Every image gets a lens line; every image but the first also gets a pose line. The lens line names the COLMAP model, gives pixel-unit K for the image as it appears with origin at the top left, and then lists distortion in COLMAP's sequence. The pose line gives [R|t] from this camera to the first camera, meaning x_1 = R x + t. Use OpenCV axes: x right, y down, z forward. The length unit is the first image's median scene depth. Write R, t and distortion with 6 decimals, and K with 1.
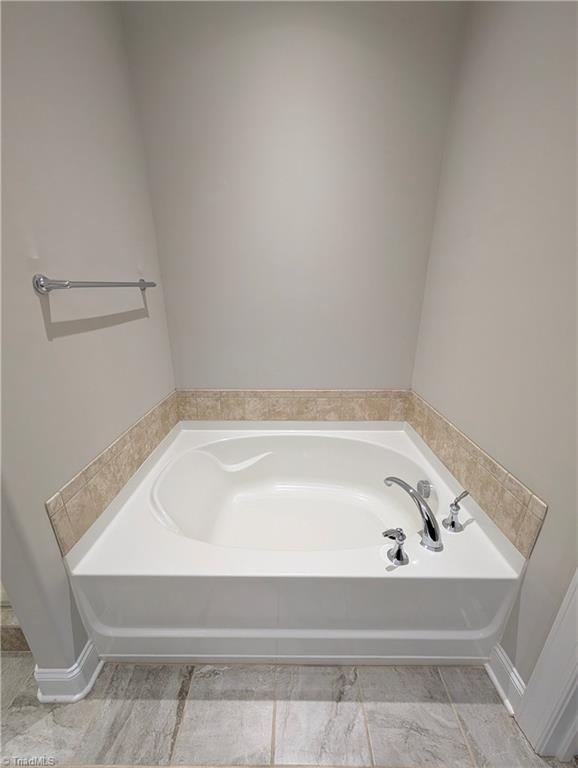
lens RADIAL K [[289.9, 0, 289.3], [0, 289.9, 383.5], [0, 0, 1]] dist [-0.001491, -0.000101]
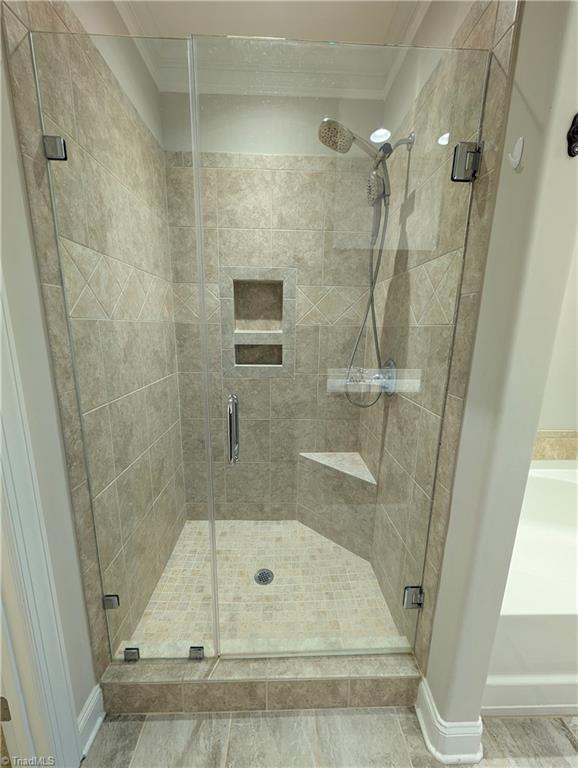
lens RADIAL K [[289.9, 0, 287.3], [0, 289.9, 385.3], [0, 0, 1]] dist [-0.001491, -0.000101]
pose [[0.999523, 0.010807, 0.028917, -0.774906], [-0.007528, 0.993768, -0.111211, -0.016451], [-0.029938, 0.110941, 0.993376, -0.040509]]
